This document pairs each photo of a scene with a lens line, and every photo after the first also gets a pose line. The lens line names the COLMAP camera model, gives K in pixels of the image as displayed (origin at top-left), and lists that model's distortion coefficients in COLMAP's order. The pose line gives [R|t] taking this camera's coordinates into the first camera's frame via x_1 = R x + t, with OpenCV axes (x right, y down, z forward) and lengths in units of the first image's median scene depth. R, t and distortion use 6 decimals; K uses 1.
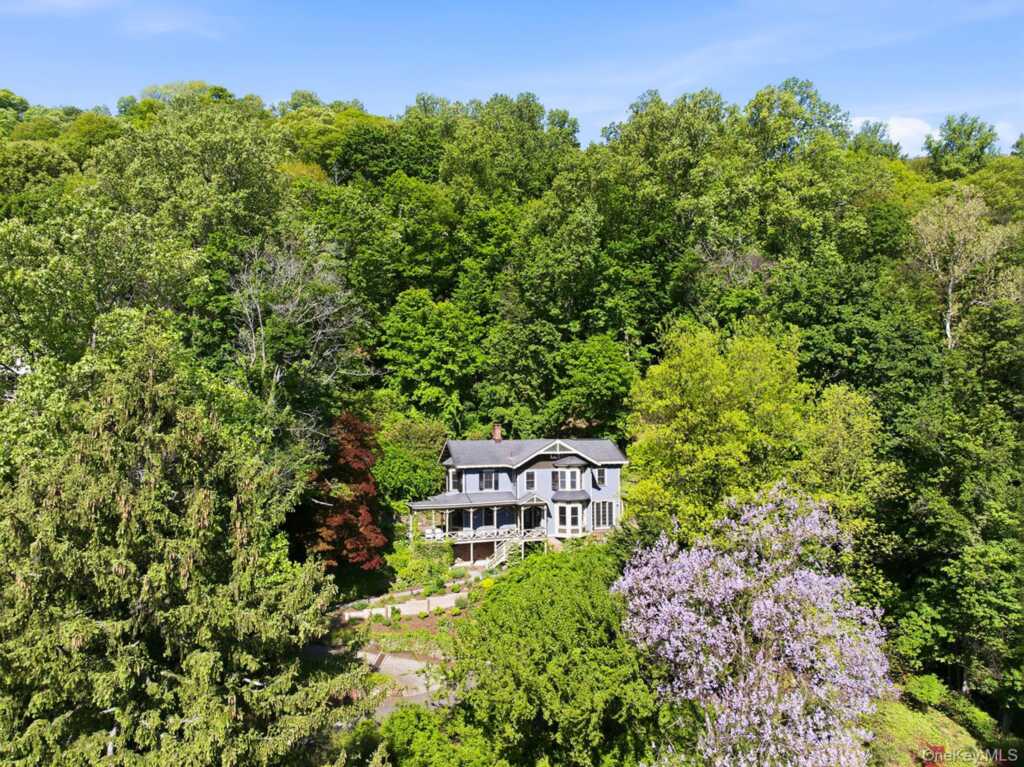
lens RADIAL K [[718.6, 0, 511.5], [0, 718.6, 384.7], [0, 0, 1]] dist [-0.048854, 0.021318]
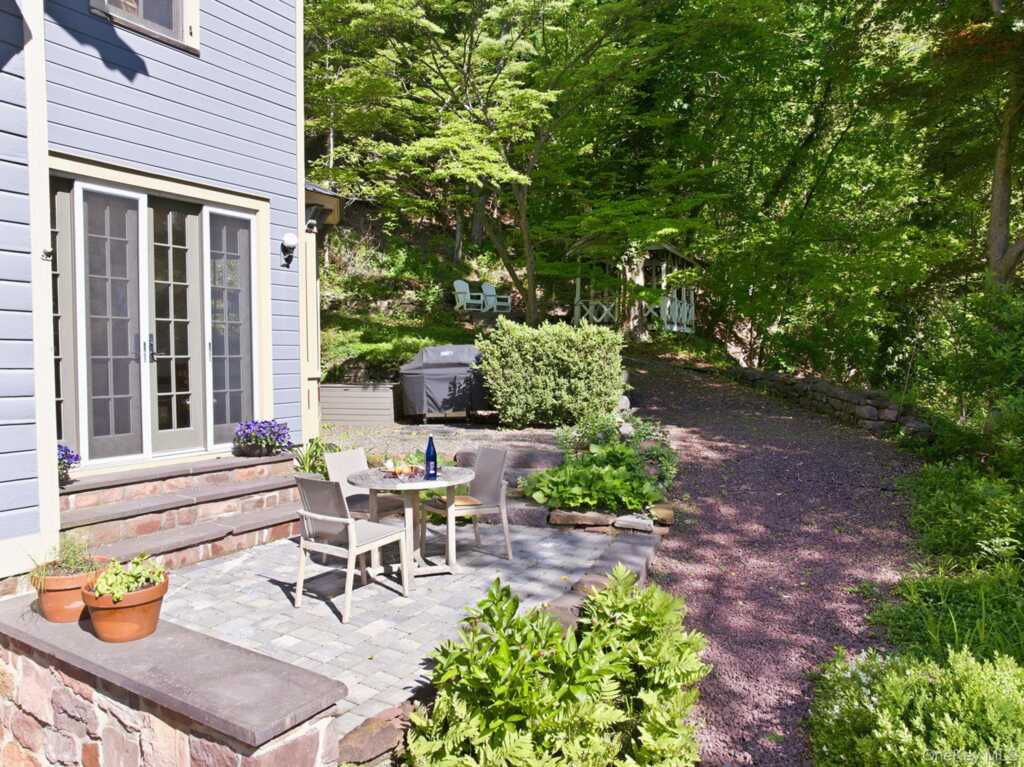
lens RADIAL K [[718.6, 0, 510.3], [0, 718.6, 384.1], [0, 0, 1]] dist [-0.048854, 0.021318]
pose [[0.723386, -0.026275, 0.689944, 0.099257], [-0.038514, 0.996184, 0.078319, 0.188650], [-0.689369, -0.083228, 0.719613, 0.940590]]
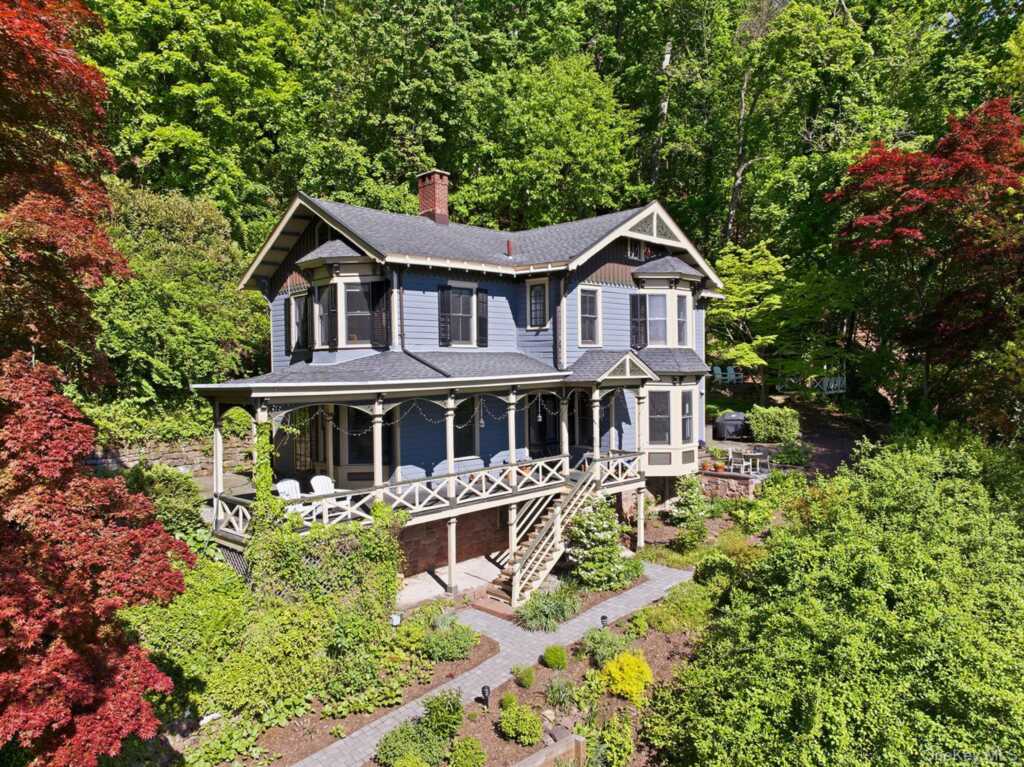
lens RADIAL K [[718.6, 0, 512.4], [0, 718.6, 378.6], [0, 0, 1]] dist [-0.048854, 0.021318]
pose [[0.882339, -0.008863, 0.470531, -0.163507], [-0.022614, 0.997869, 0.061200, 0.142062], [-0.470071, -0.064640, 0.880259, 0.712206]]
